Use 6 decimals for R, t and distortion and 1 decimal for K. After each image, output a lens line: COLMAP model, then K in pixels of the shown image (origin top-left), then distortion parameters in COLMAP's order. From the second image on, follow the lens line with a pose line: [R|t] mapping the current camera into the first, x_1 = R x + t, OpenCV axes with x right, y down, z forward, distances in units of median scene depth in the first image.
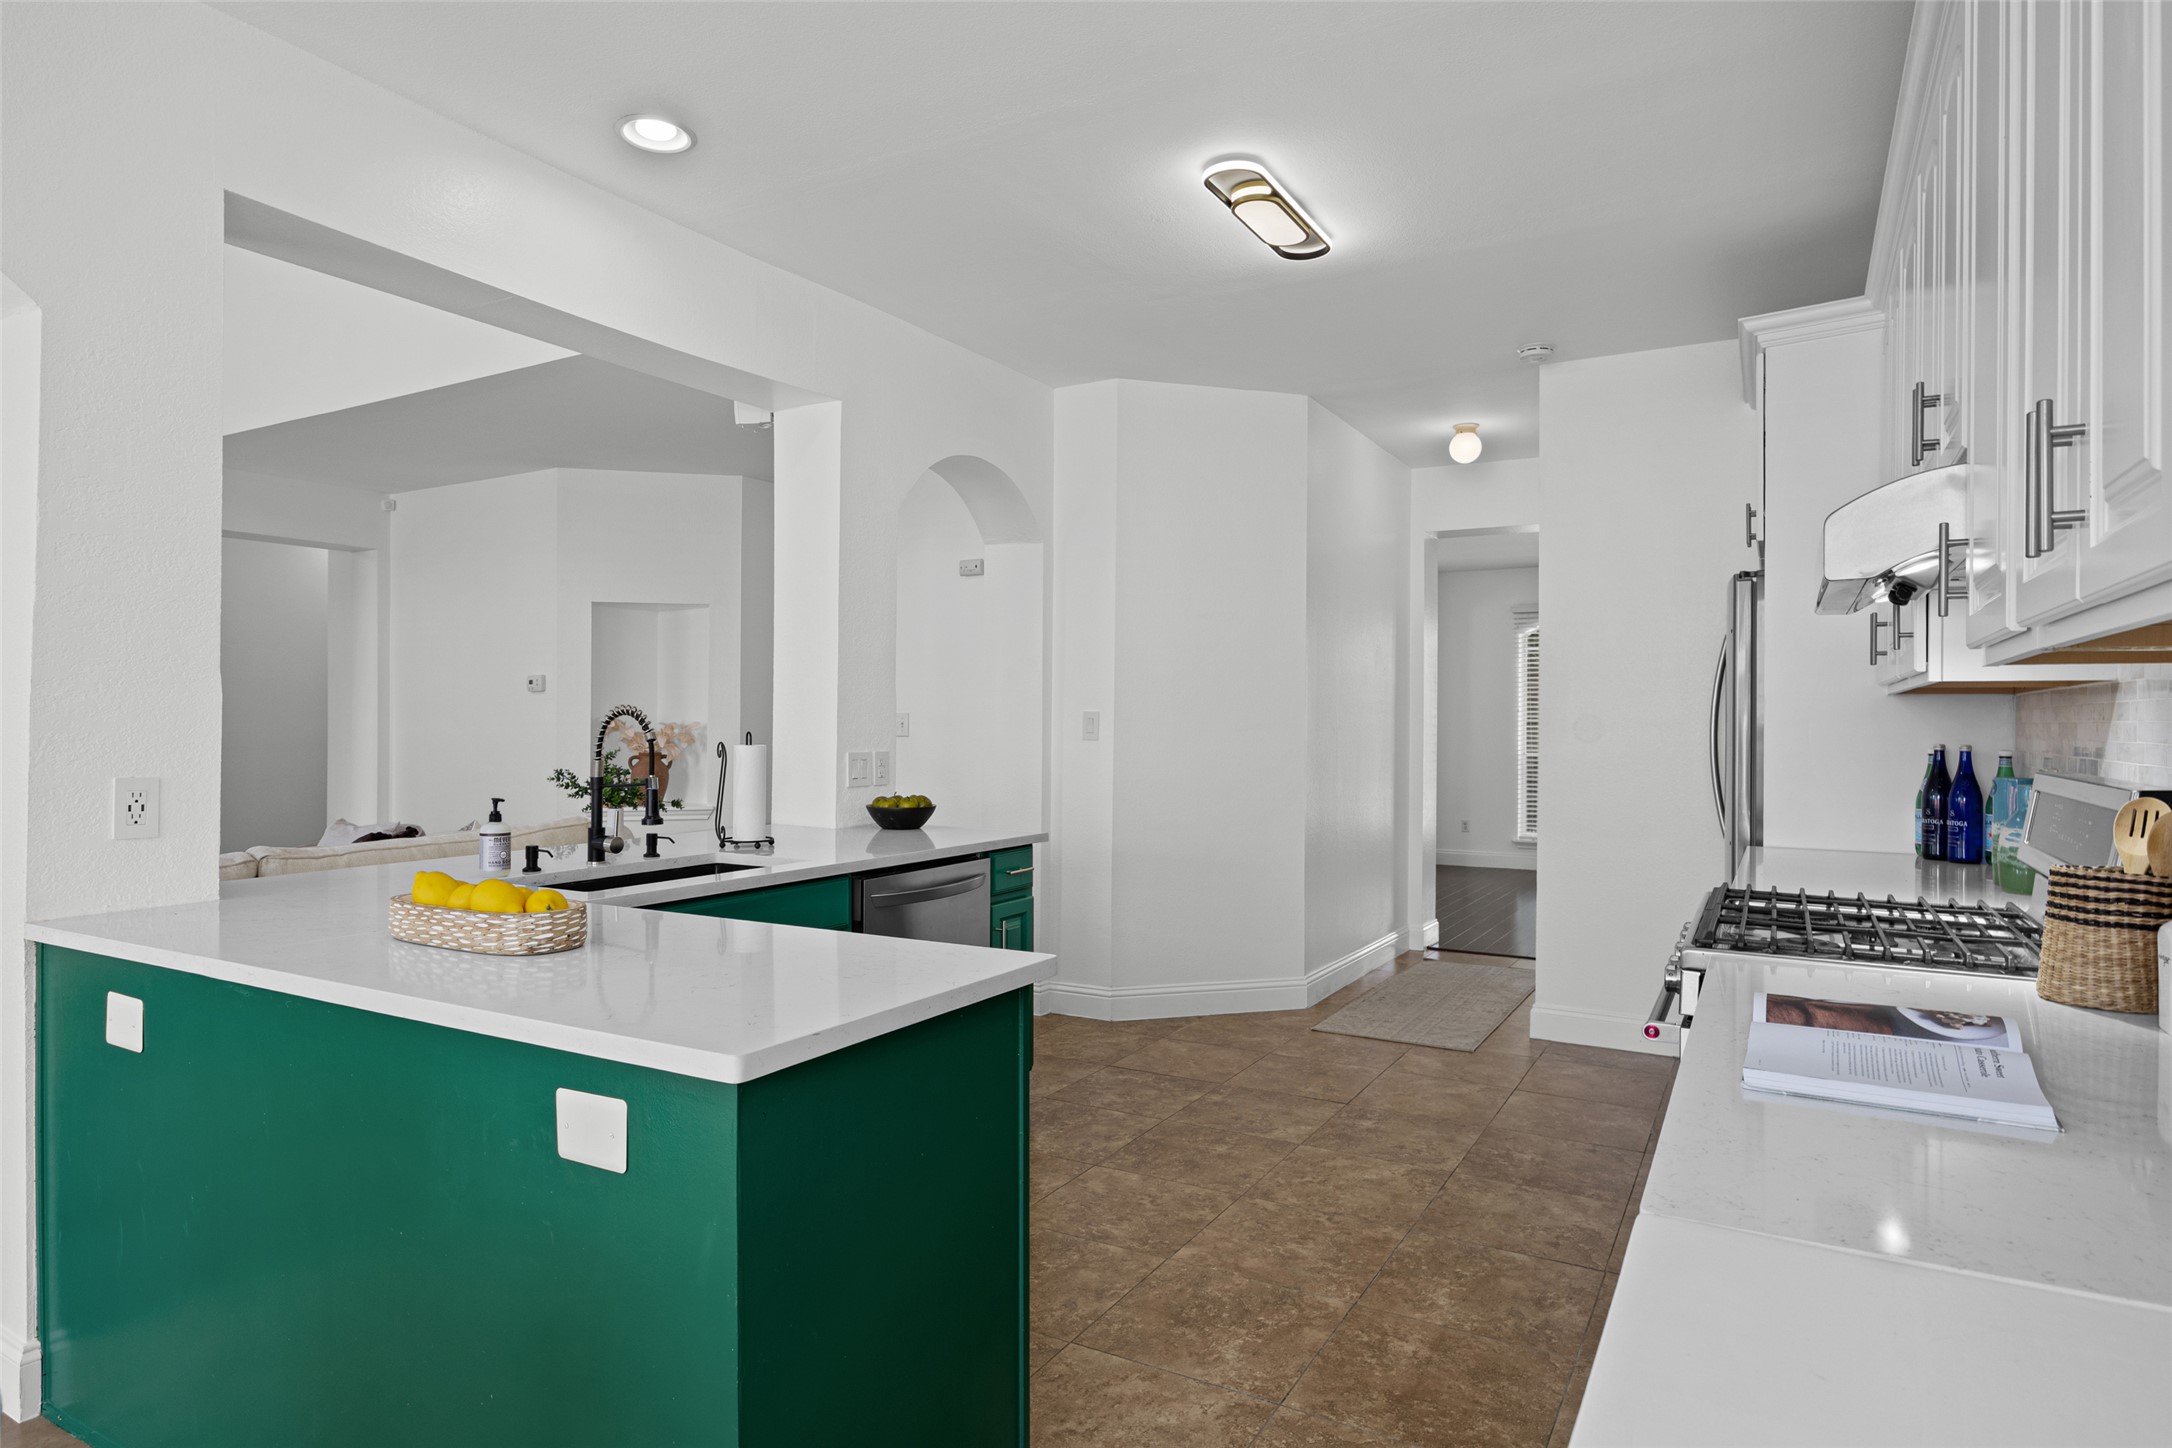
lens RADIAL K [[1236.9, 0, 1083.8], [0, 1236.9, 719.4], [0, 0, 1]] dist [-0.004363, -0.000493]
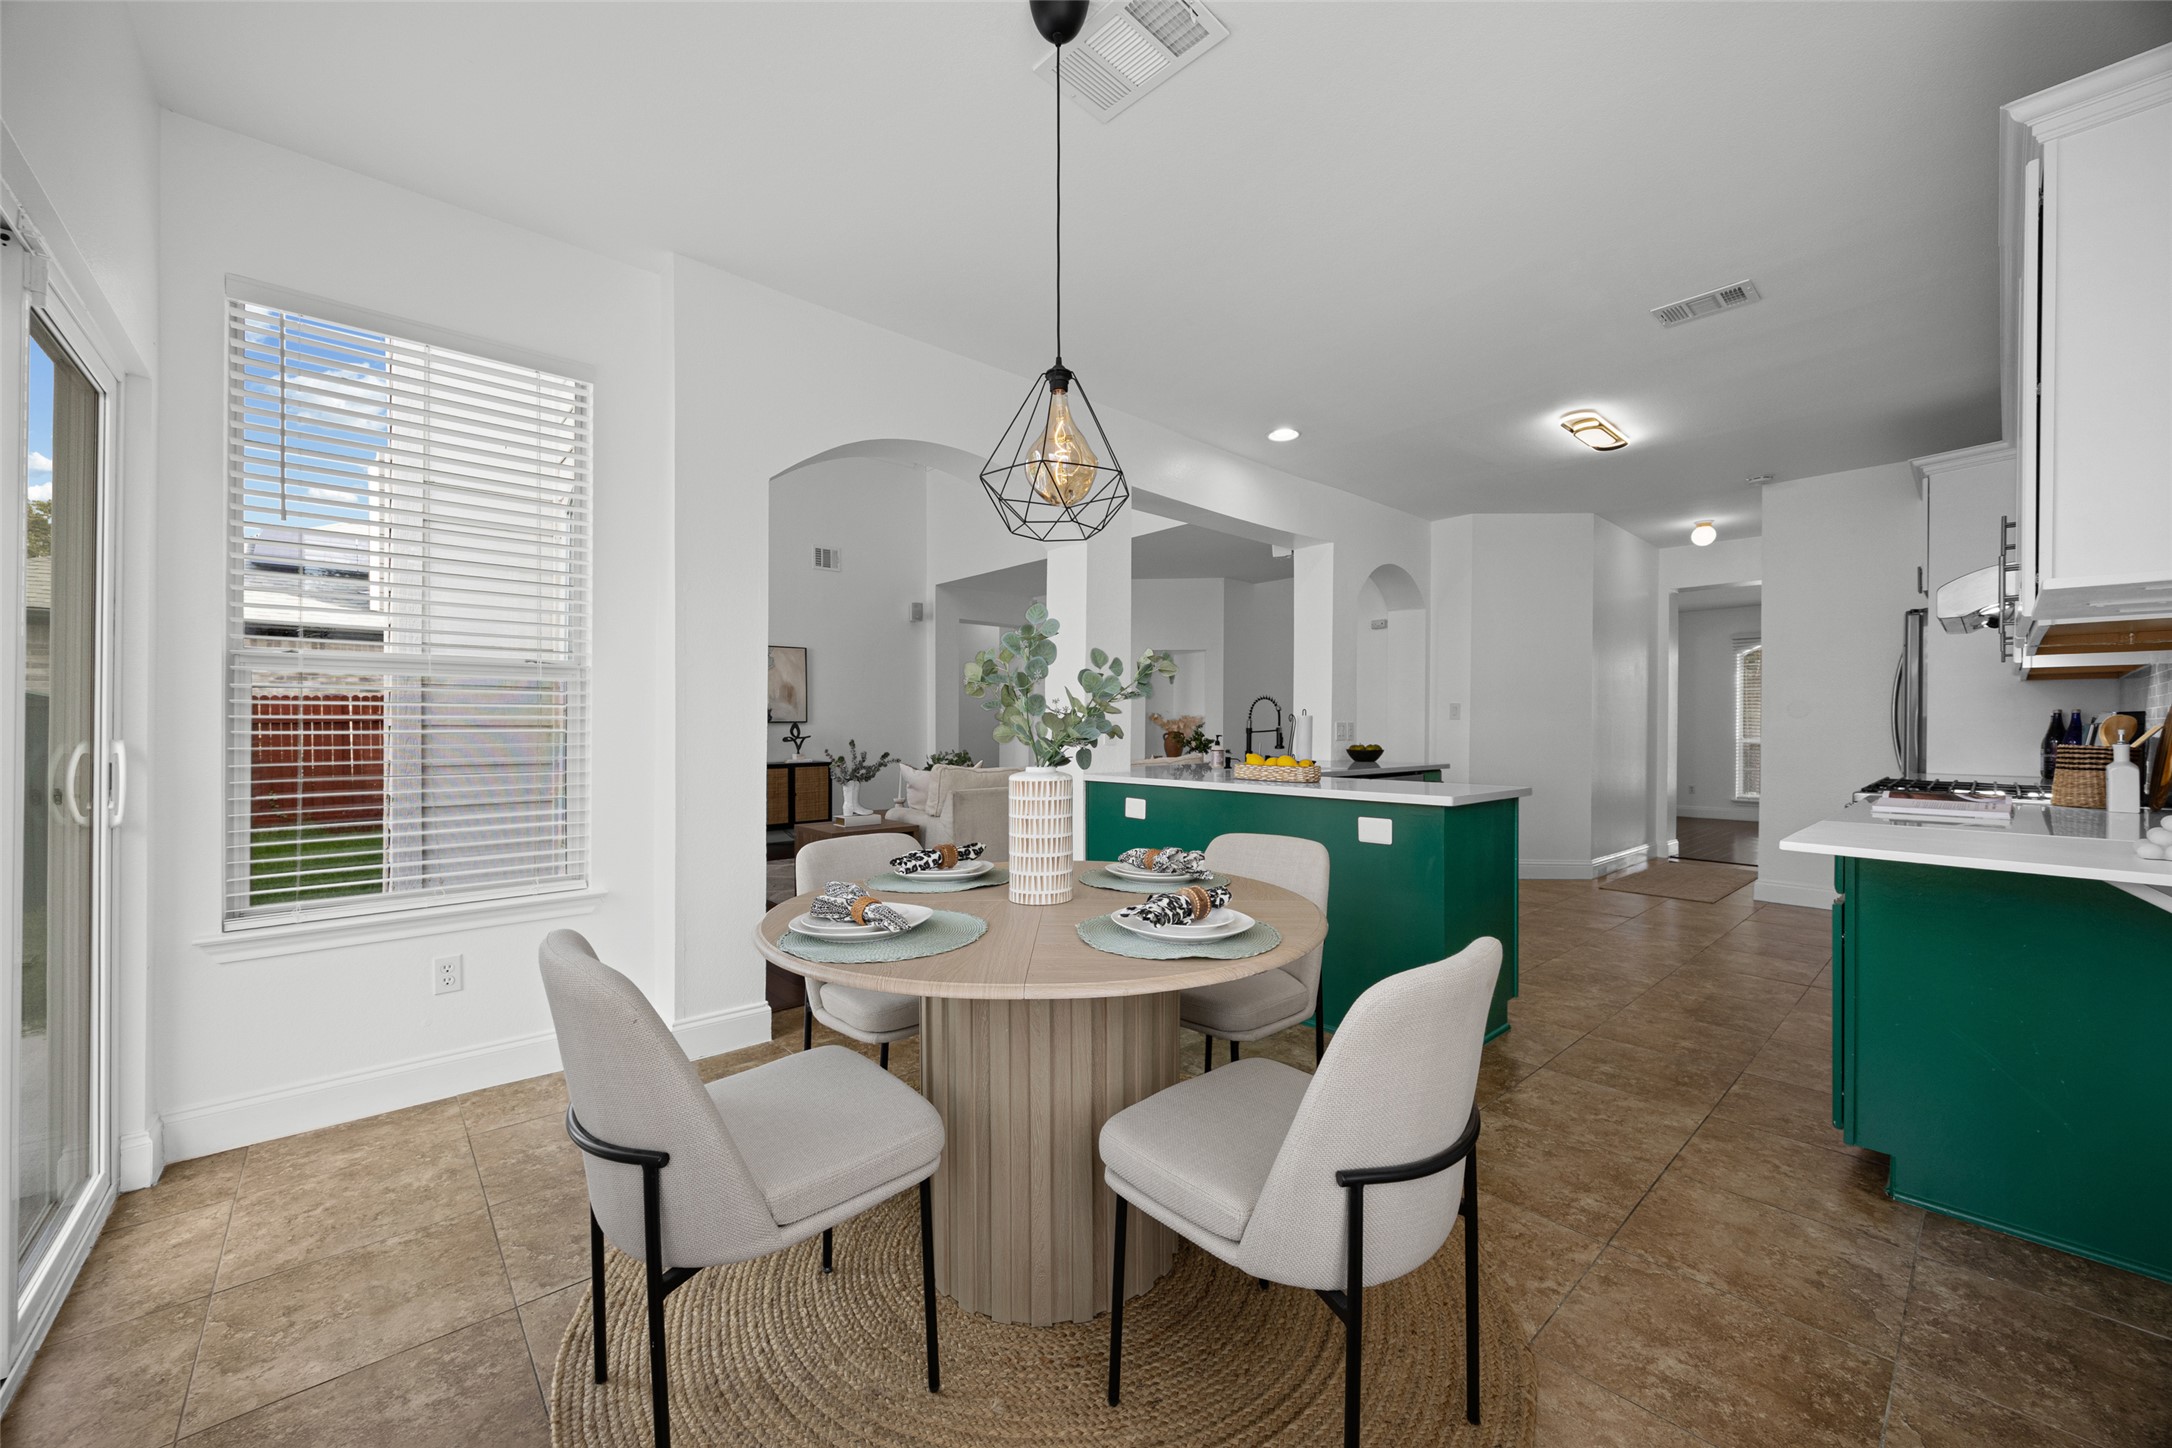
lens RADIAL K [[834.5, 0, 1077.6], [0, 834.5, 731.8], [0, 0, 1]] dist [-0.001875, -0.000170]
pose [[0.948071, 0.000926, -0.318059, -0.154035], [0.001228, 0.999978, 0.006571, 0.031793], [0.318058, -0.006621, 0.948048, -0.370171]]
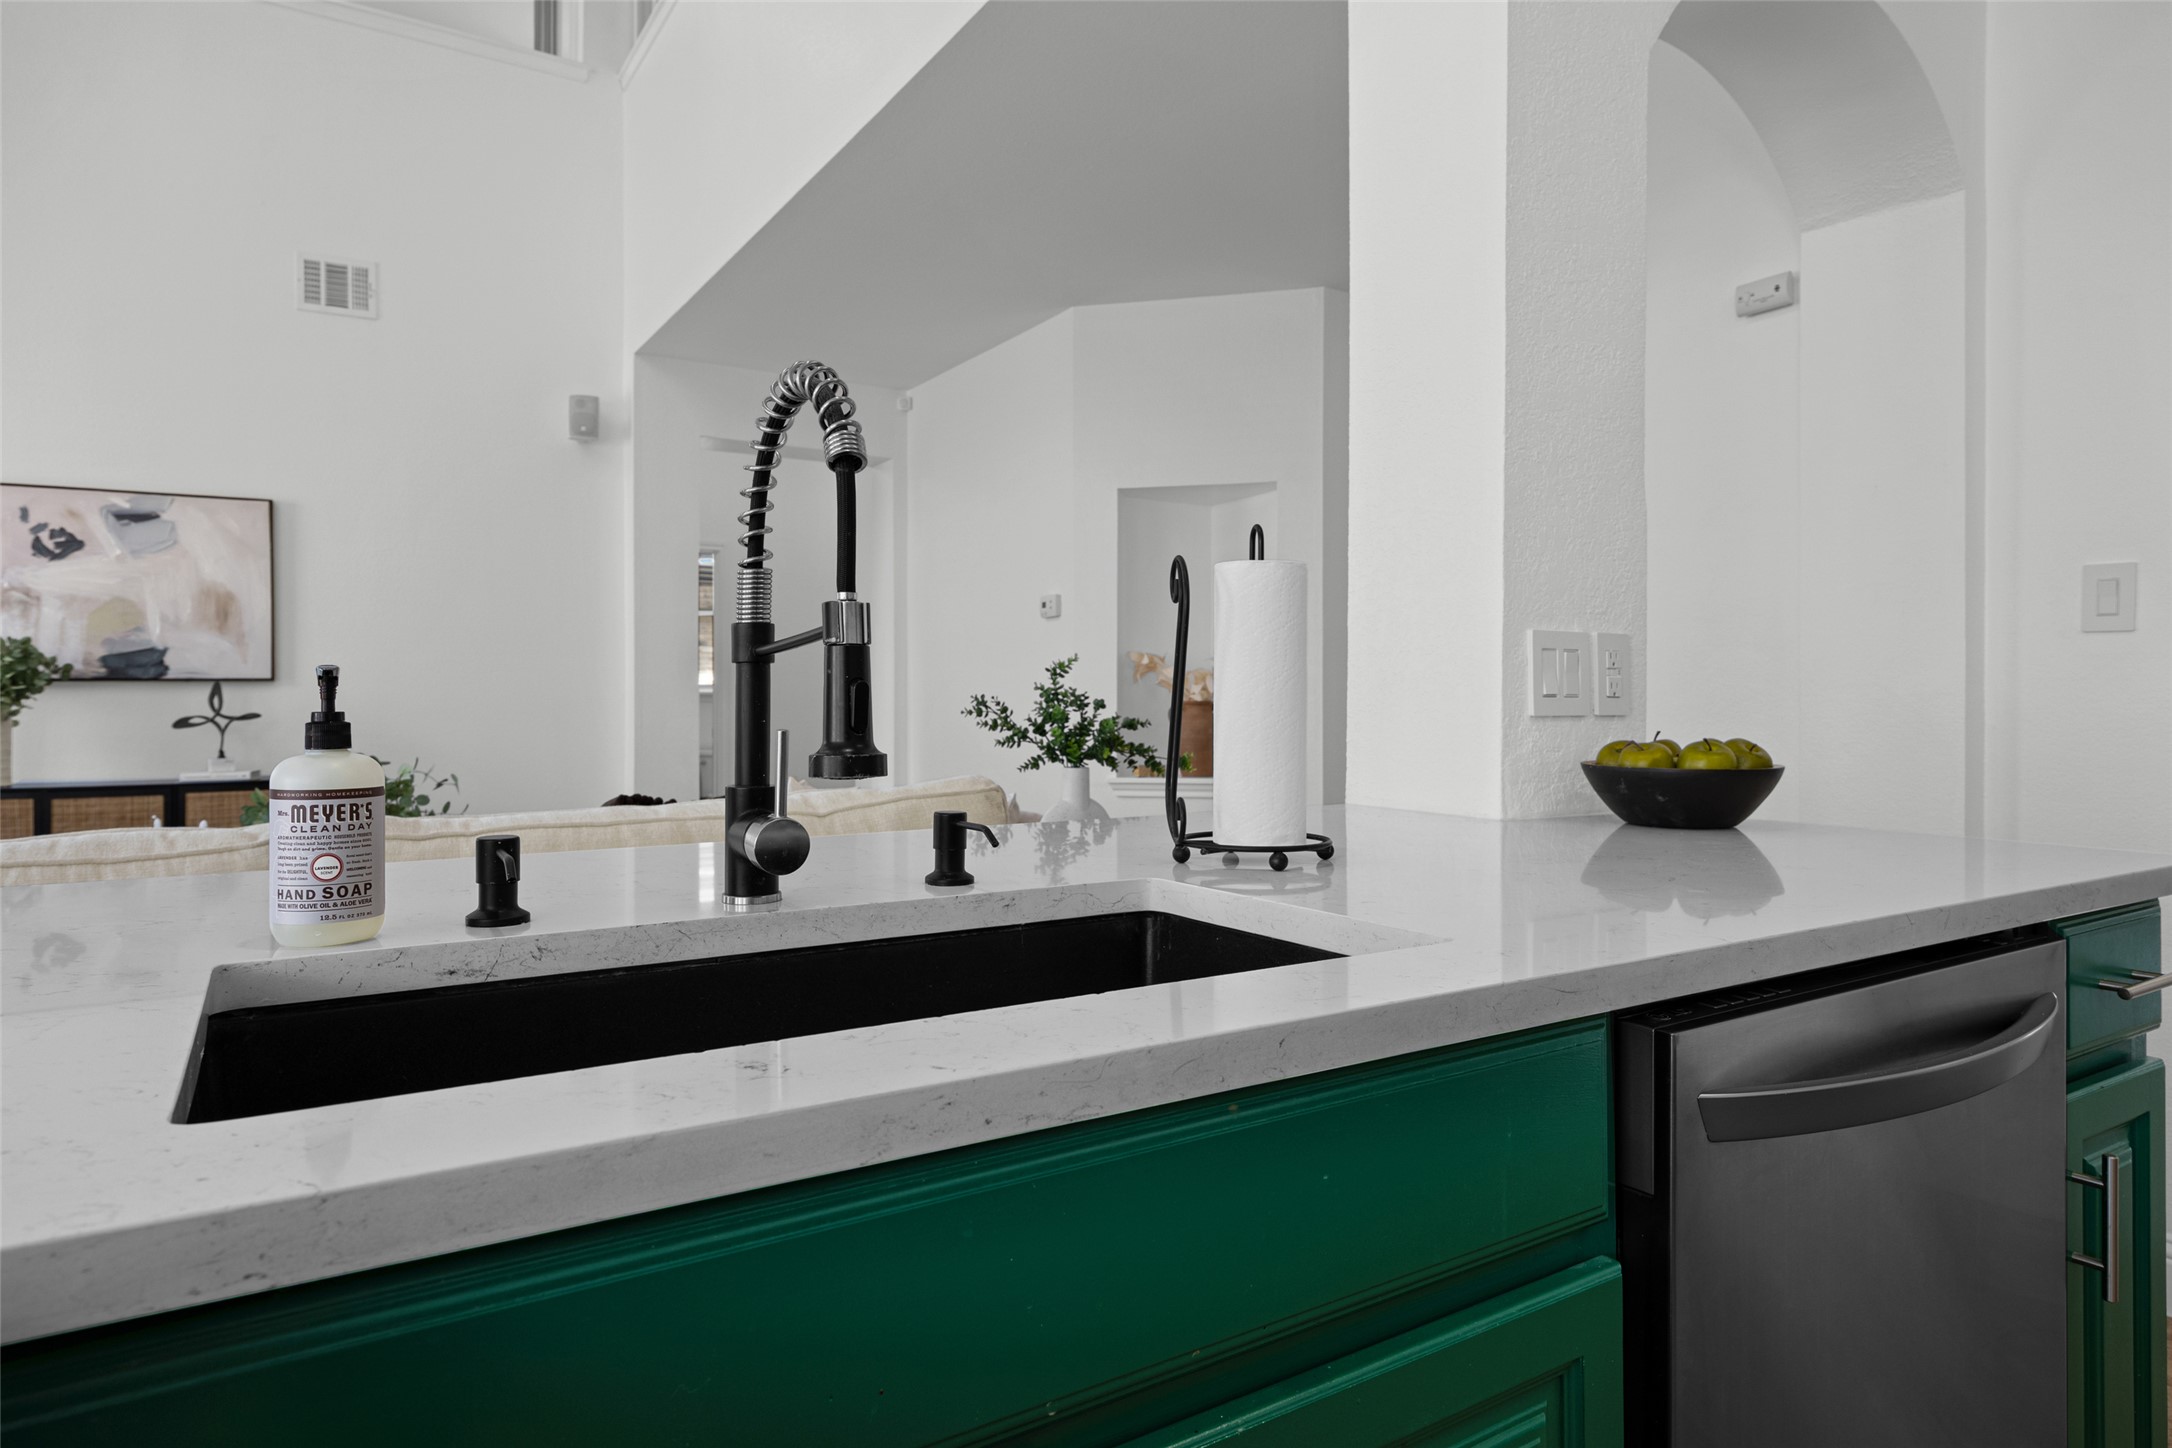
lens RADIAL K [[1255.5, 0, 1080.1], [0, 1255.5, 709.5], [0, 0, 1]] dist [-0.000569, -0.000322]
pose [[0.884101, -0.002387, -0.467290, -0.126639], [0.003343, 0.999994, 0.001217, 0.050037], [0.467284, -0.002638, 0.884103, 0.558375]]
